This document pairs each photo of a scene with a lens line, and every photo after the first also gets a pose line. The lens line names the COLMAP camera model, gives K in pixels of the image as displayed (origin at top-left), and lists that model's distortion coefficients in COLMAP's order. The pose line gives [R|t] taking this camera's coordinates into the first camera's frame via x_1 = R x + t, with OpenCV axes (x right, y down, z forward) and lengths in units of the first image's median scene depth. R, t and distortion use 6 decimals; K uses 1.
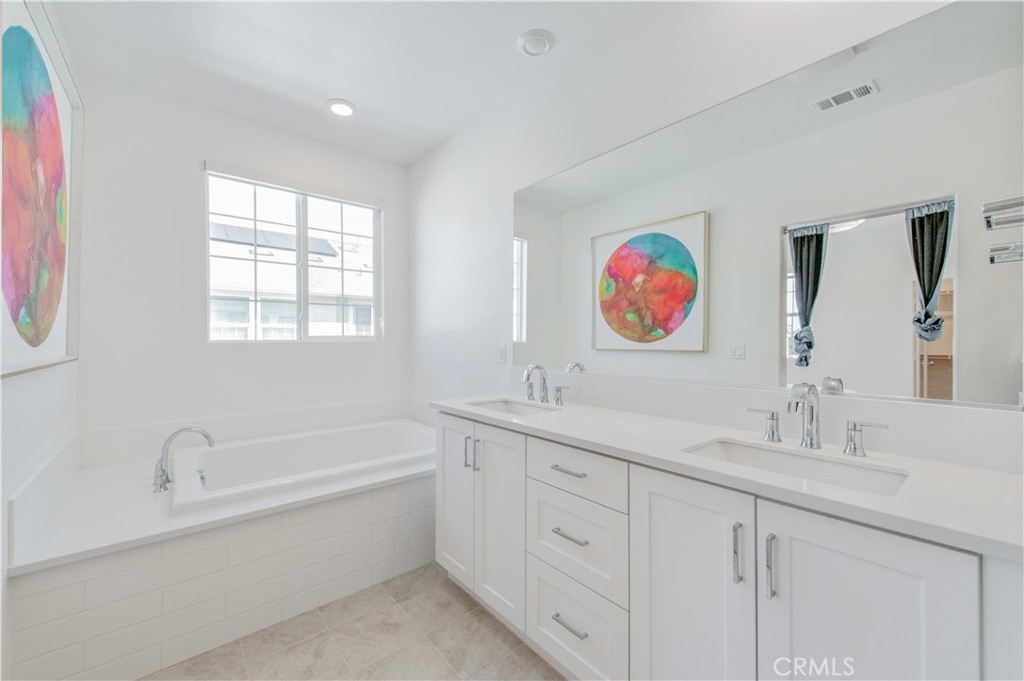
lens RADIAL K [[403.7, 0, 494.4], [0, 403.7, 341.0], [0, 0, 1]] dist [0.013824, -0.000080]
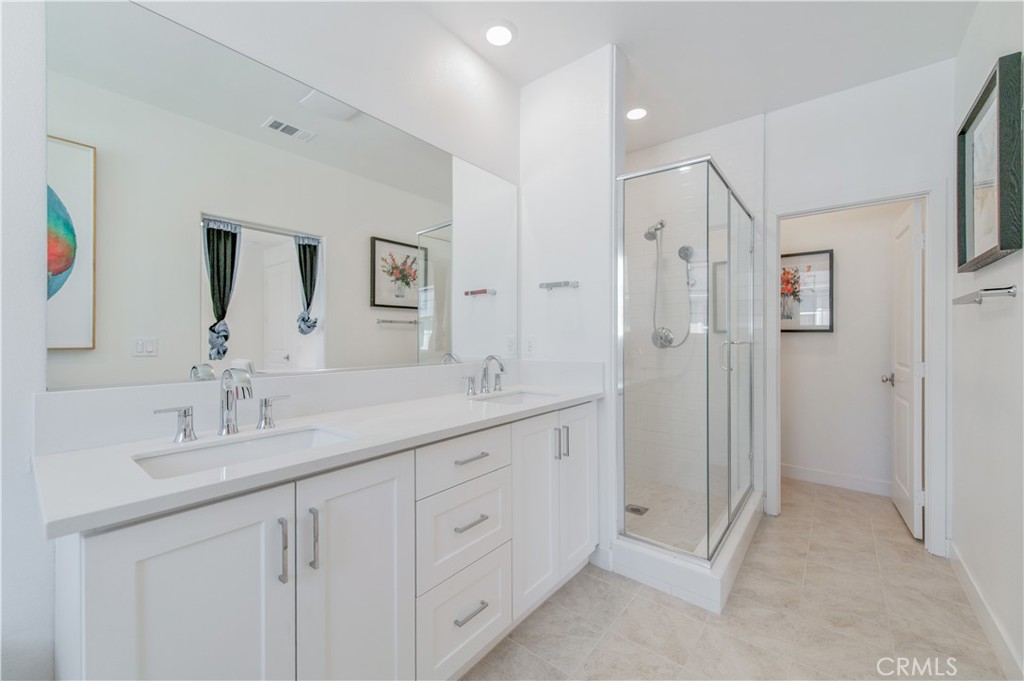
lens RADIAL K [[404.1, 0, 515.3], [0, 404.1, 339.0], [0, 0, 1]] dist [0.014563, -0.004904]
pose [[-0.213342, -0.003383, 0.976972, -0.445126], [0.004560, 0.999980, 0.004459, 0.012443], [-0.976967, 0.005406, -0.213323, 0.603875]]
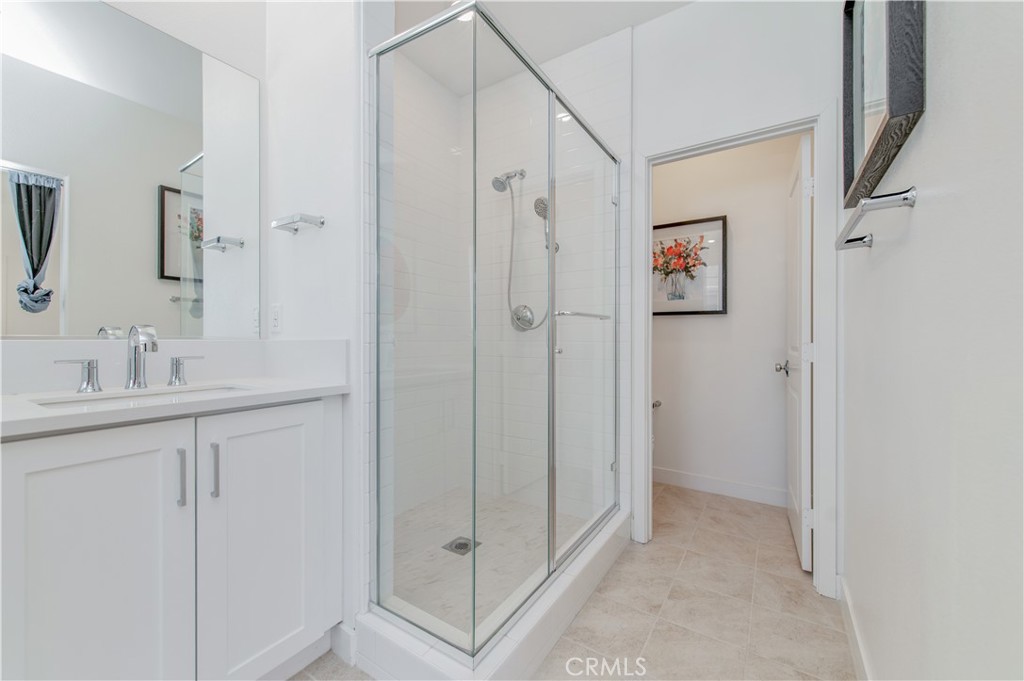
lens RADIAL K [[404.1, 0, 515.3], [0, 404.1, 339.0], [0, 0, 1]] dist [0.014563, -0.004904]
pose [[-0.311490, -0.000841, 0.950249, -0.246593], [0.003382, 0.999992, 0.001994, 0.066928], [-0.950243, 0.003835, -0.311485, 0.202936]]
